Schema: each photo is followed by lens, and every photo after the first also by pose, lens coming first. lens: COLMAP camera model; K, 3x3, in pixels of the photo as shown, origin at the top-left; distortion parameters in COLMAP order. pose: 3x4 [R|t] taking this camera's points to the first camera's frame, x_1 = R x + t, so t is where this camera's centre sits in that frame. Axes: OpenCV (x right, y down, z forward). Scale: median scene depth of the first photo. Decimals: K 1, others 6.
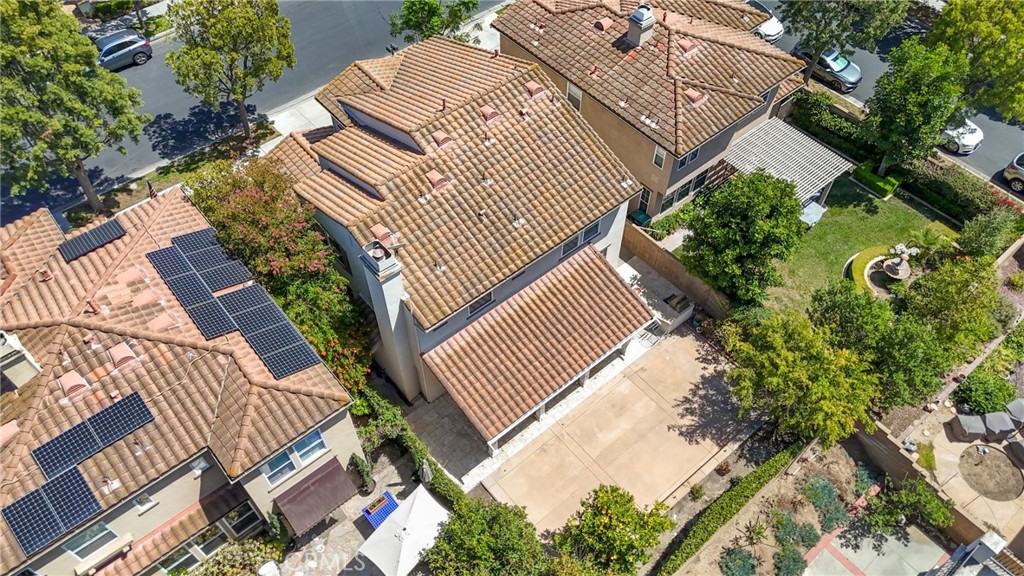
lens RADIAL K [[751.8, 0, 510.4], [0, 751.8, 286.7], [0, 0, 1]] dist [0.056717, -0.010369]
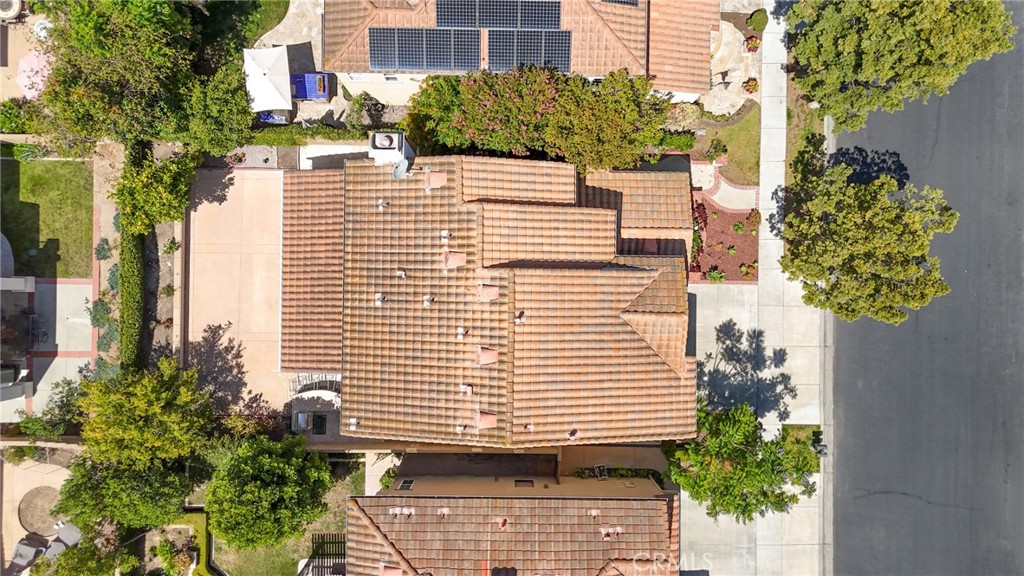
lens RADIAL K [[751.8, 0, 512.1], [0, 751.8, 288.1], [0, 0, 1]] dist [0.056717, -0.010369]
pose [[-0.649561, 0.760198, -0.013025, -0.102226], [-0.608390, -0.509420, 0.608566, -0.790962], [0.455995, 0.403225, 0.793396, 0.257468]]
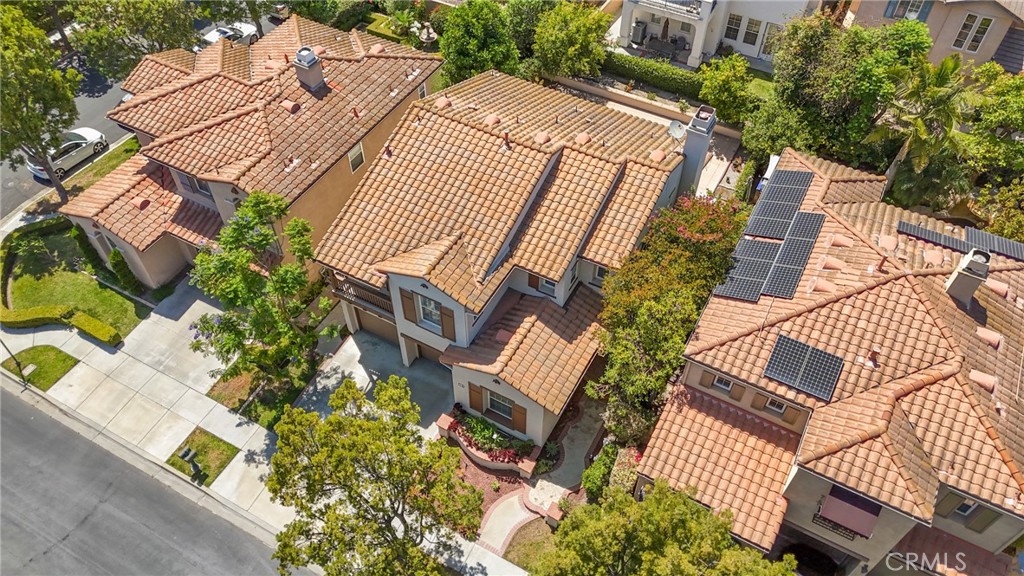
lens RADIAL K [[751.8, 0, 512.4], [0, 751.8, 290.4], [0, 0, 1]] dist [0.056717, -0.010369]
pose [[-0.364940, -0.710840, 0.601270, -0.848367], [0.733841, 0.177825, 0.655633, -0.869974], [-0.572971, 0.680504, 0.456748, 0.690342]]
